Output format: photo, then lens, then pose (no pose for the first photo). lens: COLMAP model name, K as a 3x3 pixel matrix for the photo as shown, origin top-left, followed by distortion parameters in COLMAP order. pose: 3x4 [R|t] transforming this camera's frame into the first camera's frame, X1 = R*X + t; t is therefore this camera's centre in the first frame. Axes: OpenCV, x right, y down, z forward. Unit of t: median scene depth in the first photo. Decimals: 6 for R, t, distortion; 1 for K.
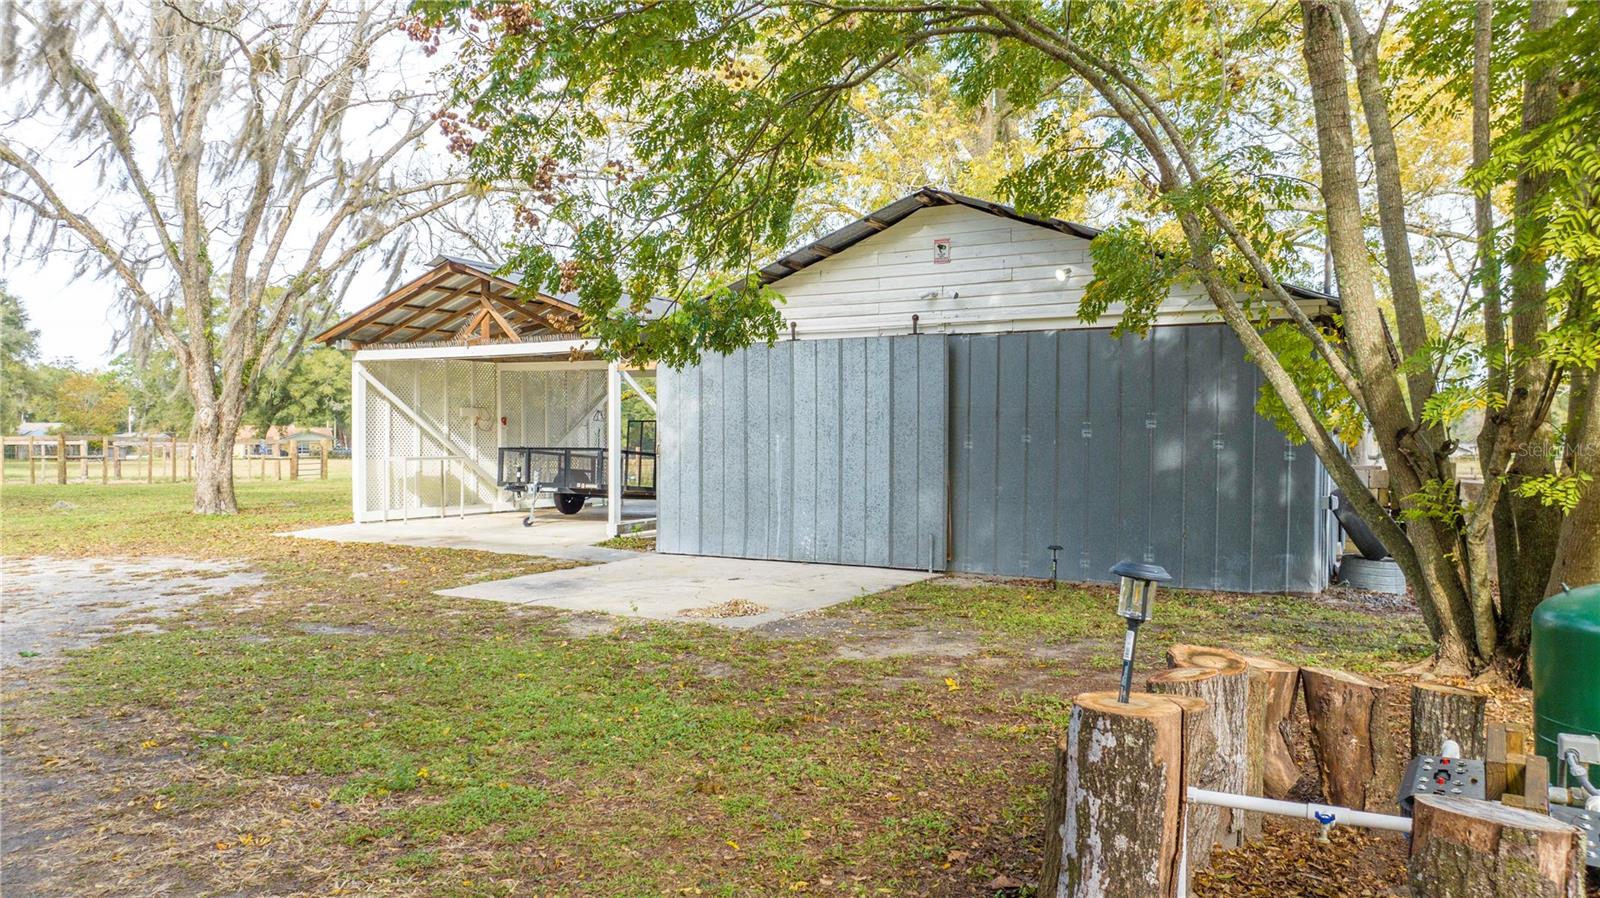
lens RADIAL K [[1110.0, 0, 793.4], [0, 1110.0, 448.6], [0, 0, 1]] dist [0.039537, 0.005952]
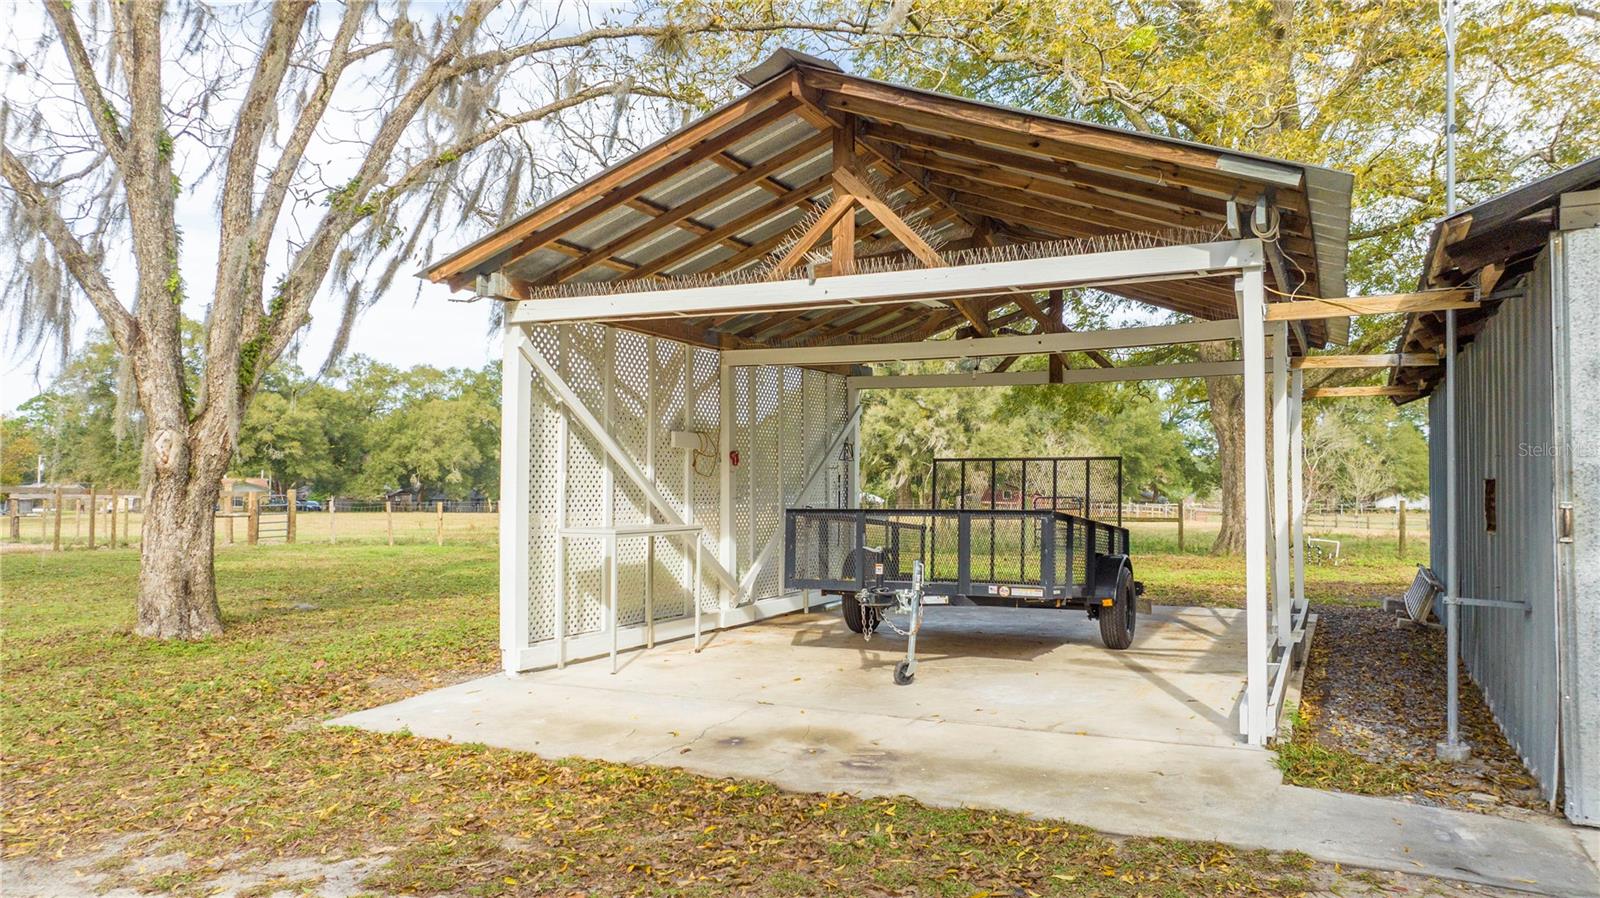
lens RADIAL K [[1110.0, 0, 807.3], [0, 1110.0, 454.1], [0, 0, 1]] dist [0.039537, 0.005952]
pose [[0.998024, 0.004004, 0.062704, -0.256423], [-0.001391, 0.999131, -0.041662, -0.004039], [-0.062816, 0.041492, 0.997162, 0.456345]]
